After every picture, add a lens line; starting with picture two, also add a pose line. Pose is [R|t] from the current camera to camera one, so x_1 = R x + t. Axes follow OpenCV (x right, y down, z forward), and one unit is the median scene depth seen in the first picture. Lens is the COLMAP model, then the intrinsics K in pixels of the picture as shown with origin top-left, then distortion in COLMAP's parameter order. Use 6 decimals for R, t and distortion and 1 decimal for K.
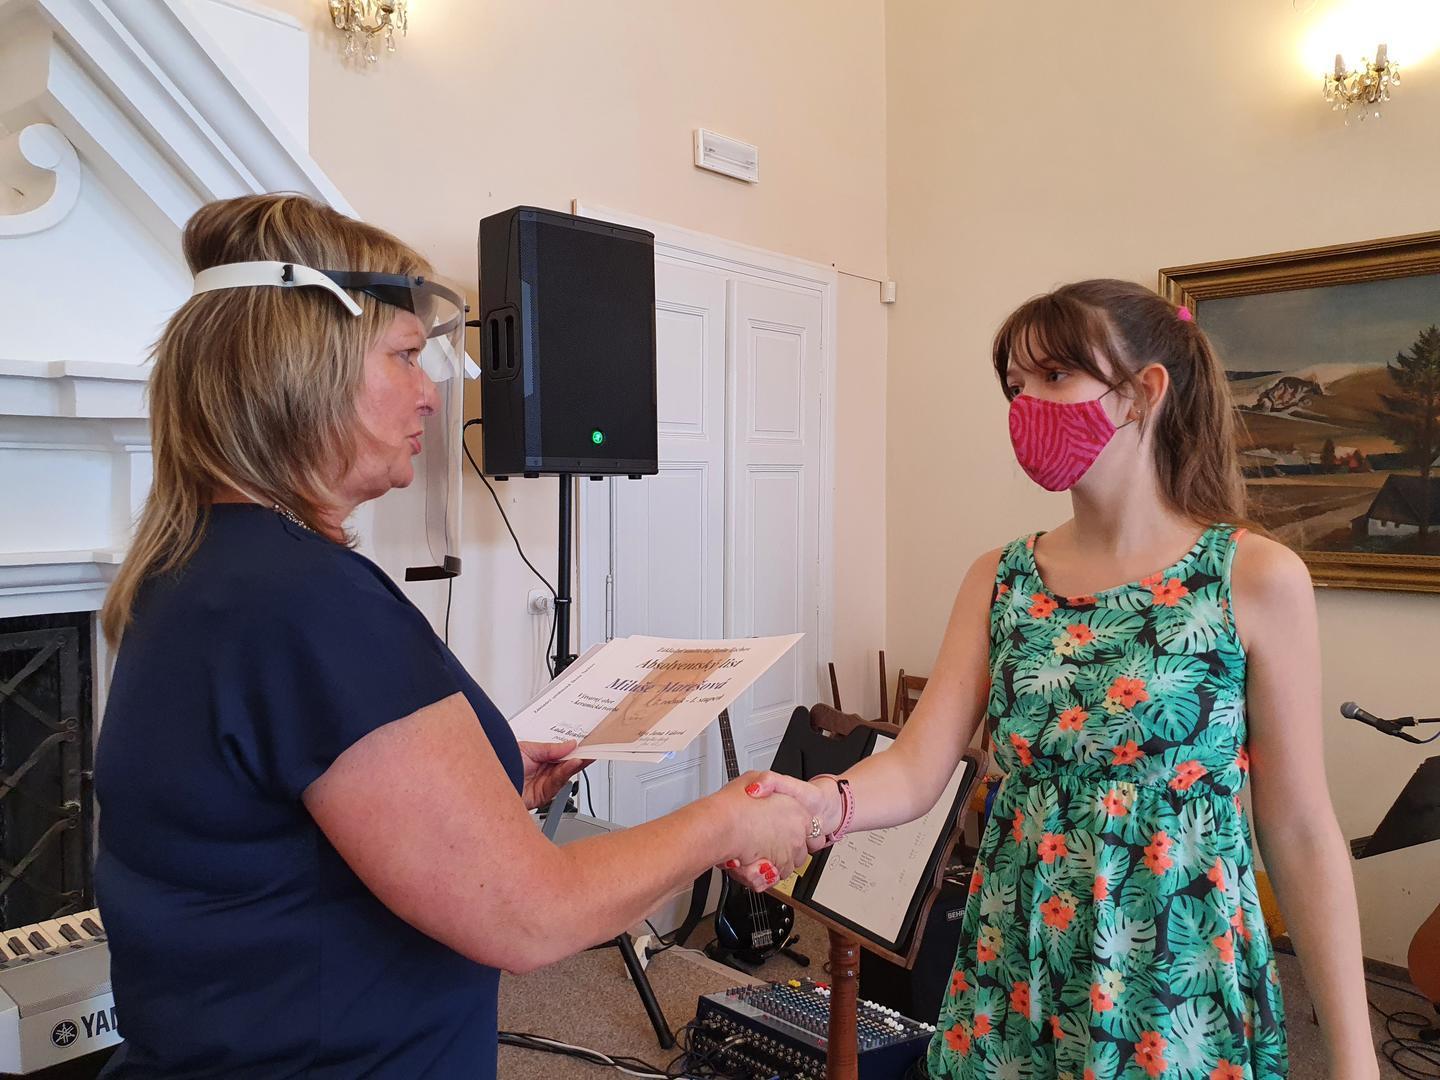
lens RADIAL K [[1109.4, 0, 726.9], [0, 1109.4, 534.0], [0, 0, 1]] dist [-0.040681, 0.098363]
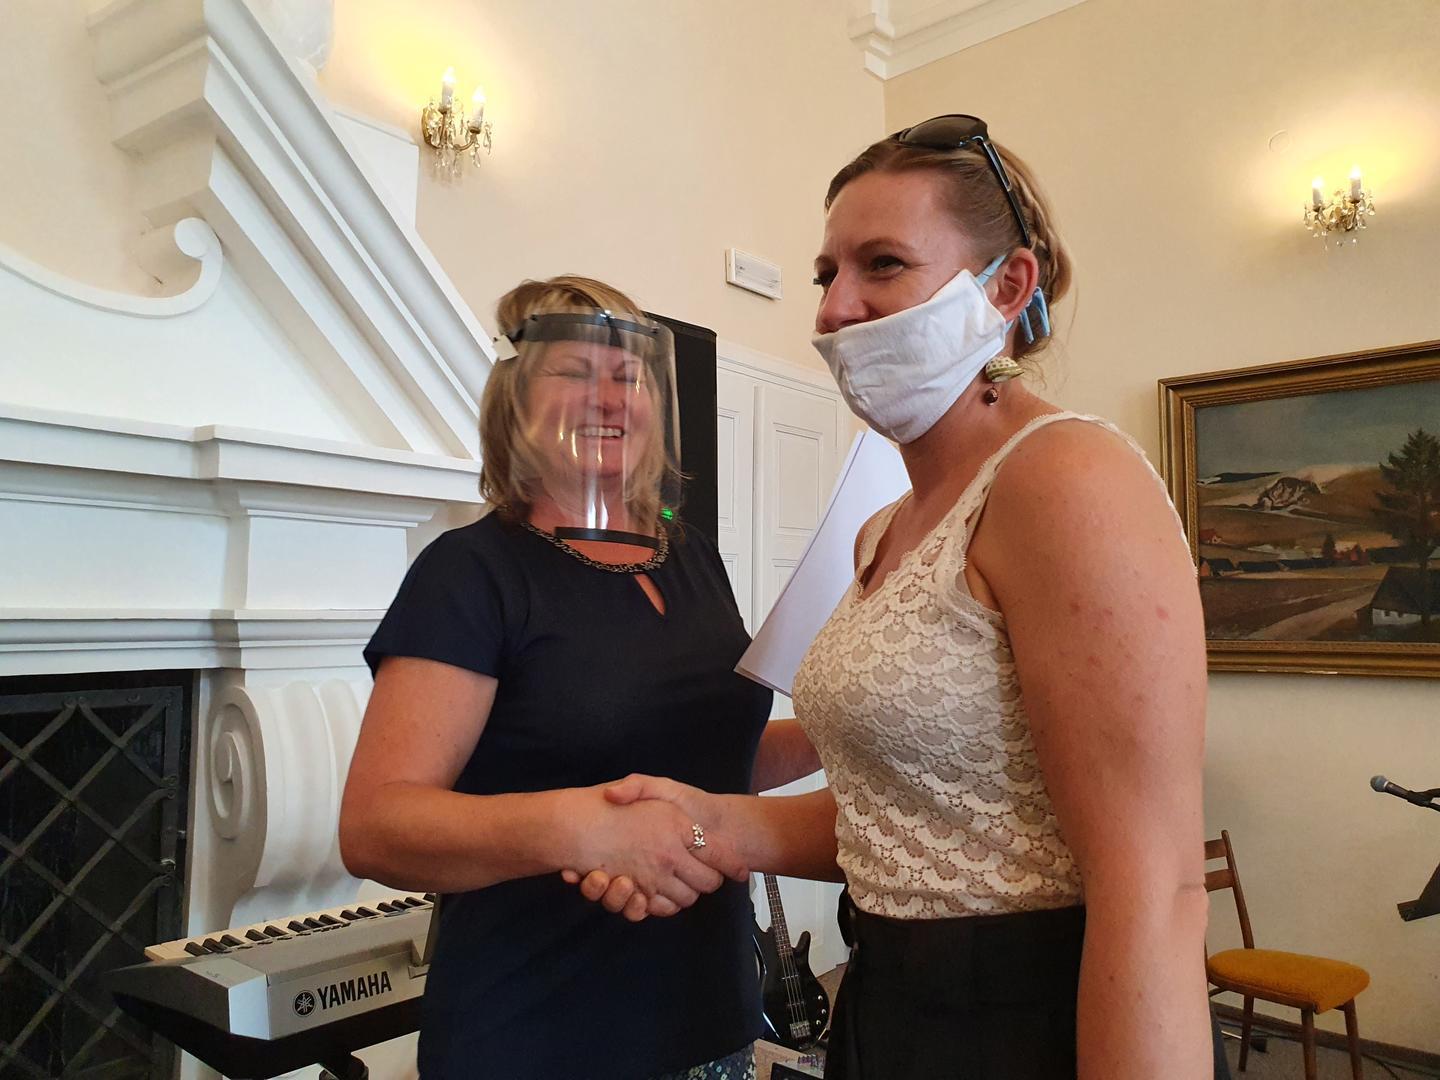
lens RADIAL K [[1102.9, 0, 712.7], [0, 1102.9, 537.9], [0, 0, 1]] dist [0.028711, 0.002612]
pose [[0.999509, 0.004947, 0.030948, -0.096910], [-0.001282, 0.993093, -0.117322, 0.052750], [-0.031315, 0.117225, 0.992612, -0.049627]]
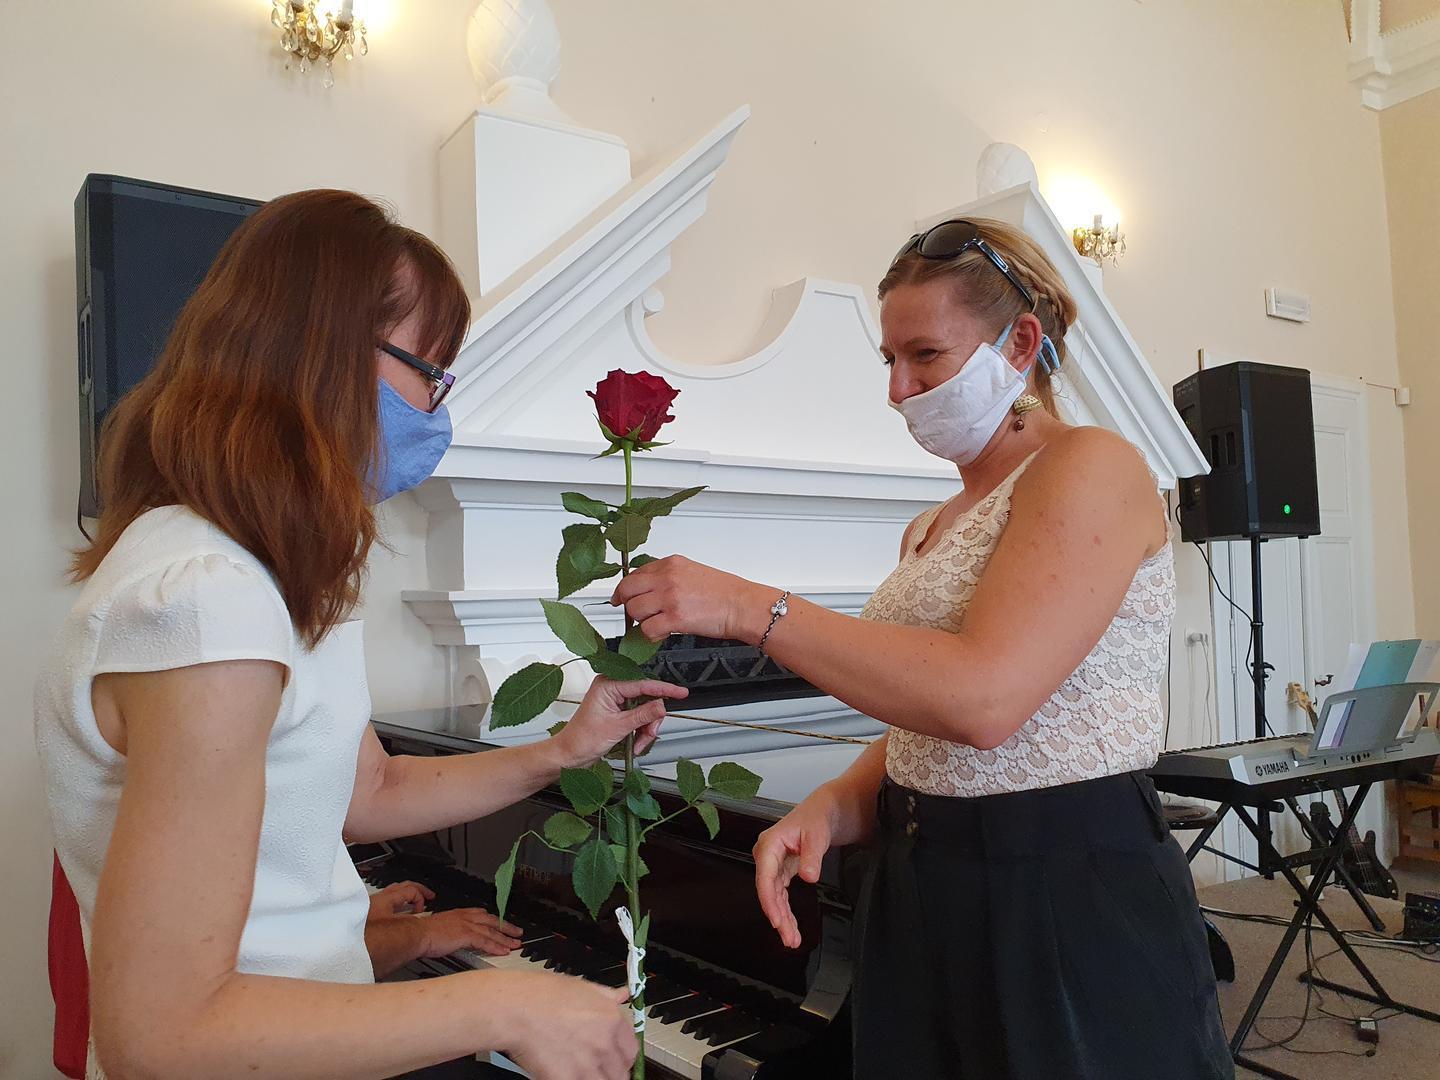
lens RADIAL K [[1109.4, 0, 726.9], [0, 1109.4, 534.0], [0, 0, 1]] dist [-0.040681, 0.098363]
pose [[0.965237, -0.038326, -0.258552, -0.419035], [0.010130, 0.993934, -0.109514, 0.089873], [0.261181, 0.103087, 0.959770, -0.547723]]
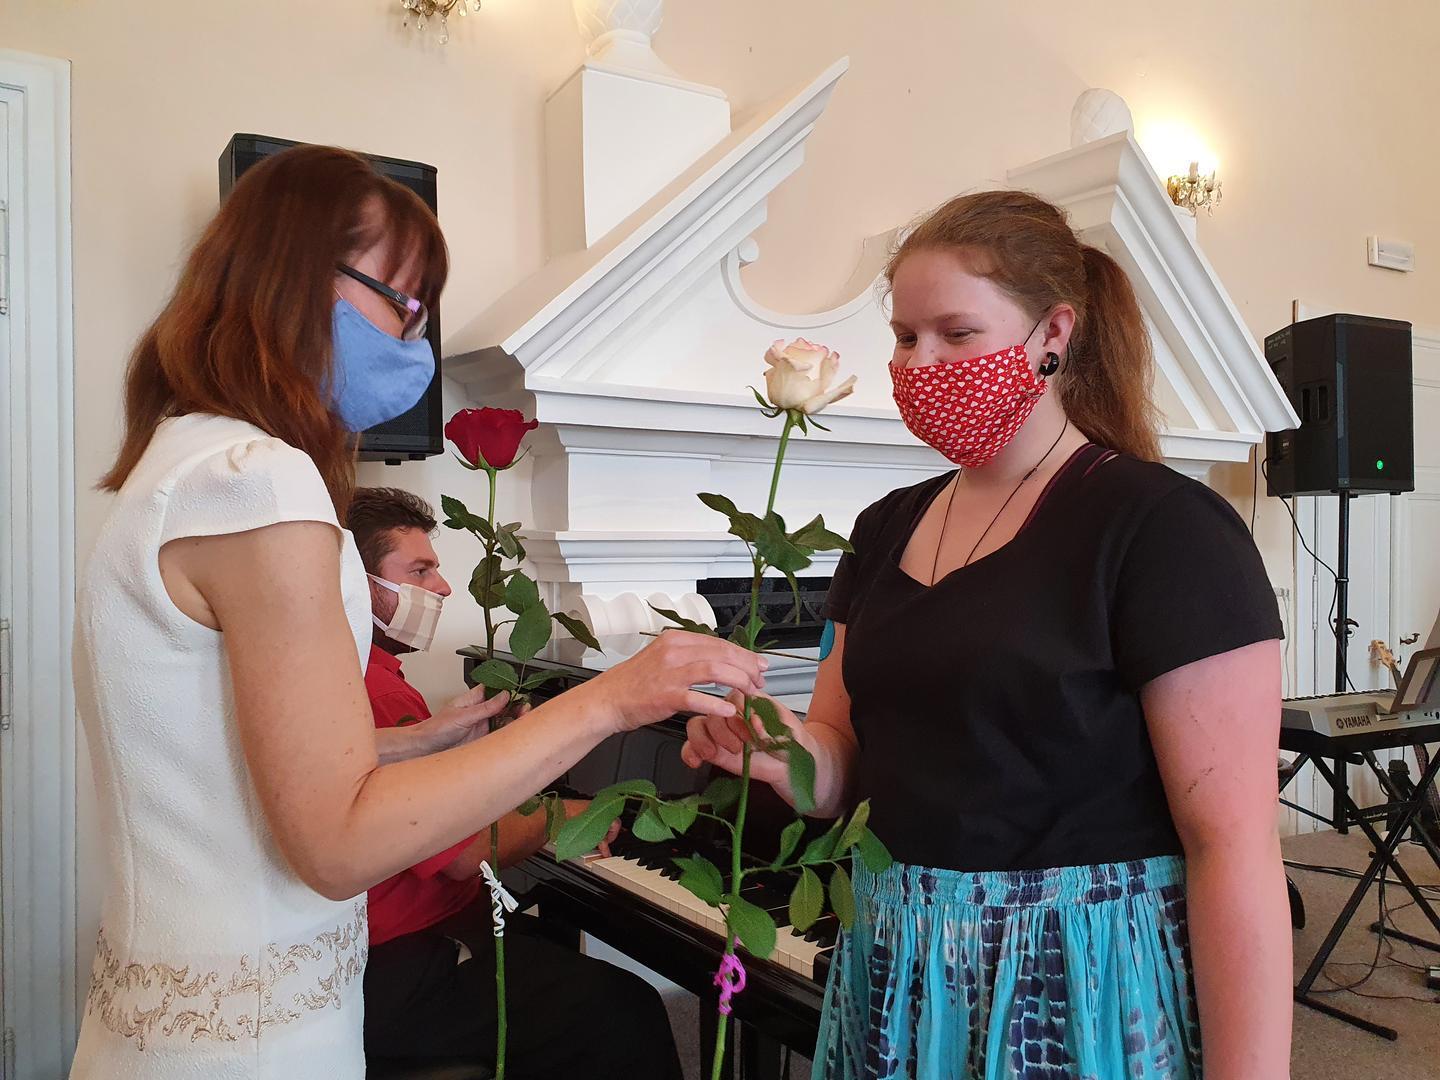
lens RADIAL K [[1109.4, 0, 726.9], [0, 1109.4, 534.0], [0, 0, 1]] dist [-0.040681, 0.098363]
pose [[0.948242, -0.005381, -0.317502, -0.429373], [-0.014083, 0.998160, -0.058976, 0.091779], [0.317236, 0.060394, 0.946422, -0.586169]]
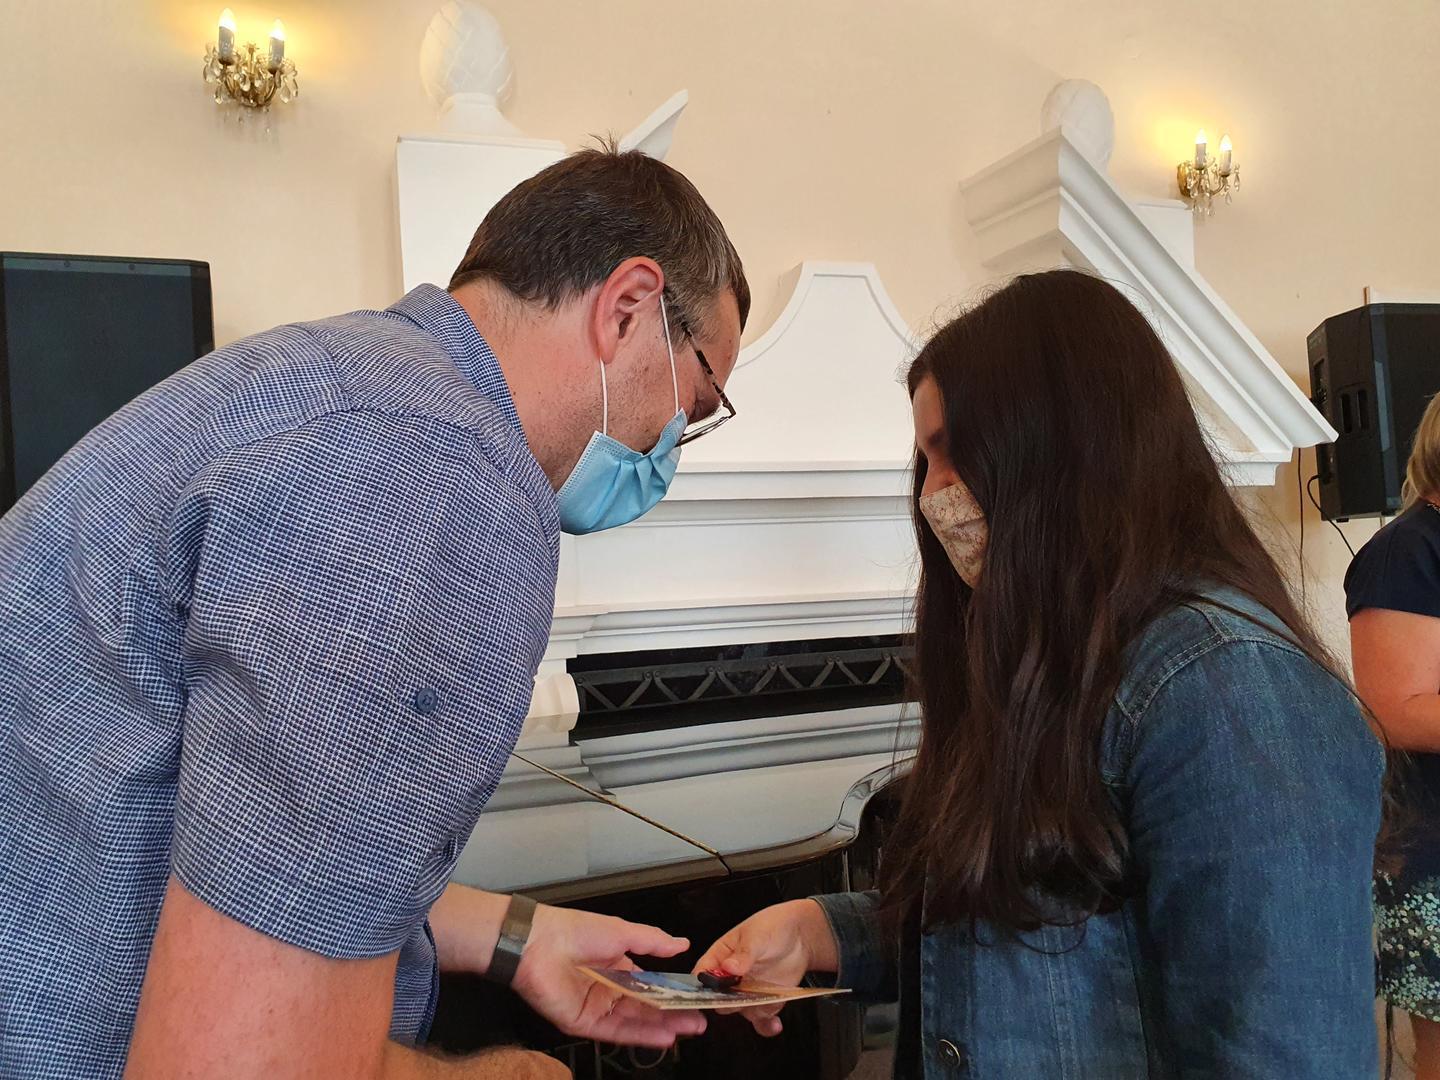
lens RADIAL K [[1109.4, 0, 726.9], [0, 1109.4, 534.0], [0, 0, 1]] dist [-0.040681, 0.098363]
pose [[0.862283, -0.066955, -0.501981, -0.174536], [0.024038, 0.995516, -0.091492, 0.057514], [0.505856, 0.066825, 0.860026, -0.388944]]
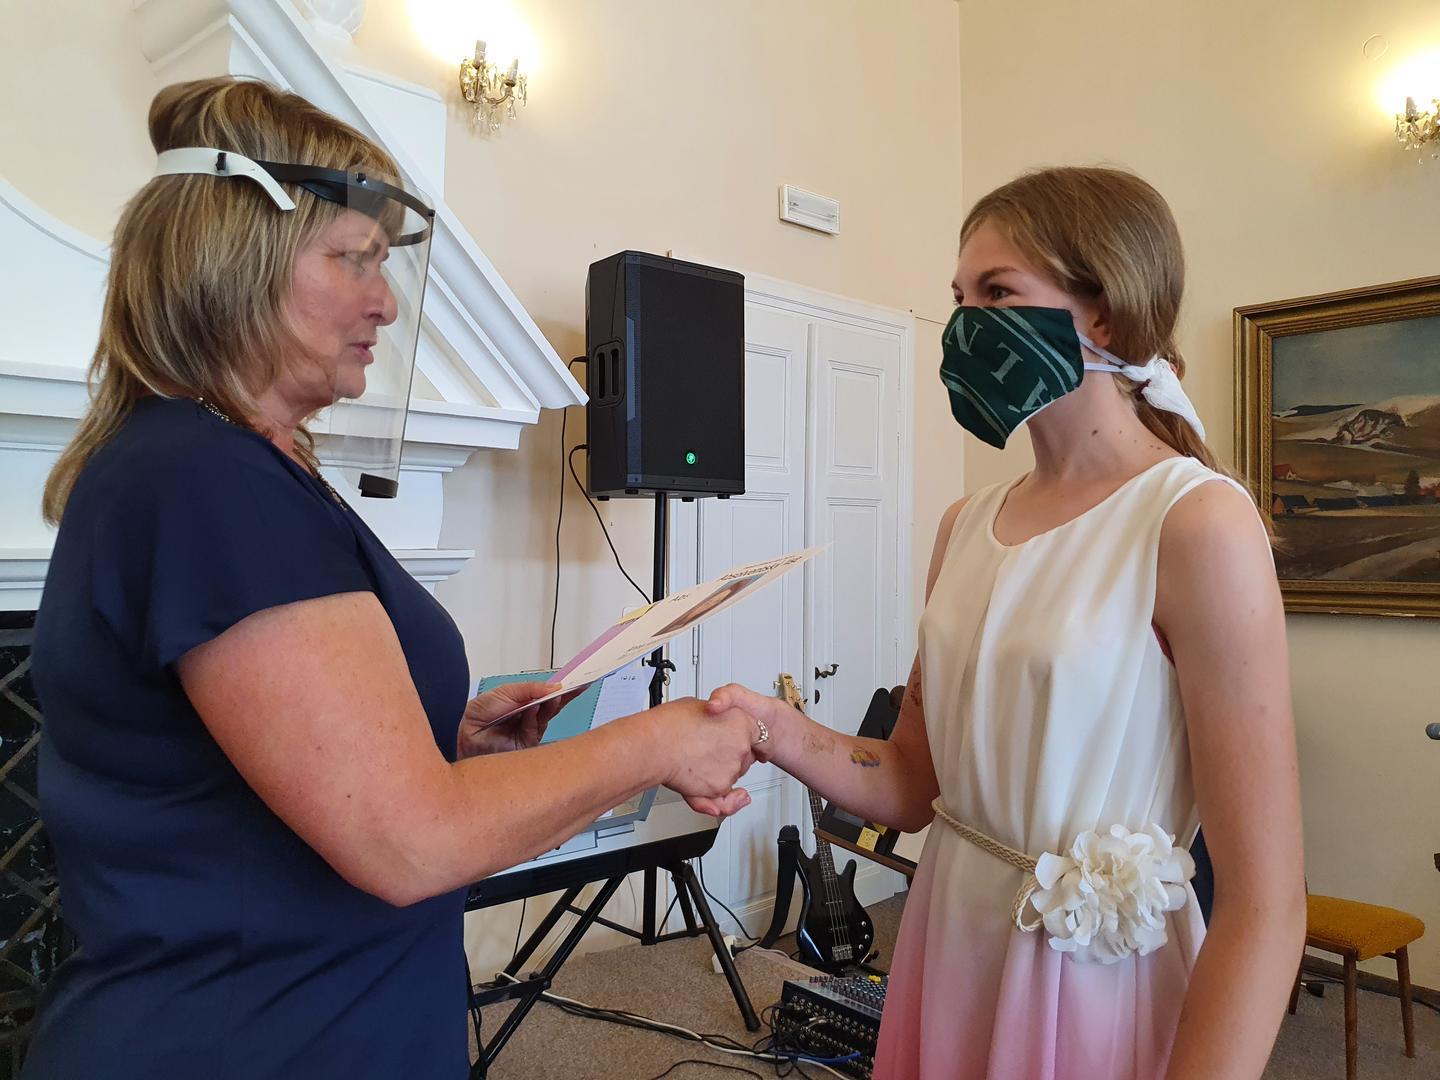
lens RADIAL K [[1105.9, 0, 700.5], [0, 1105.9, 537.5], [0, 0, 1]] dist [0.005870, 0.021359]
pose [[0.995754, 0.004092, -0.091966, -0.007491], [-0.009344, 0.998345, -0.056749, 0.047428], [0.091581, 0.057367, 0.994144, -0.073970]]
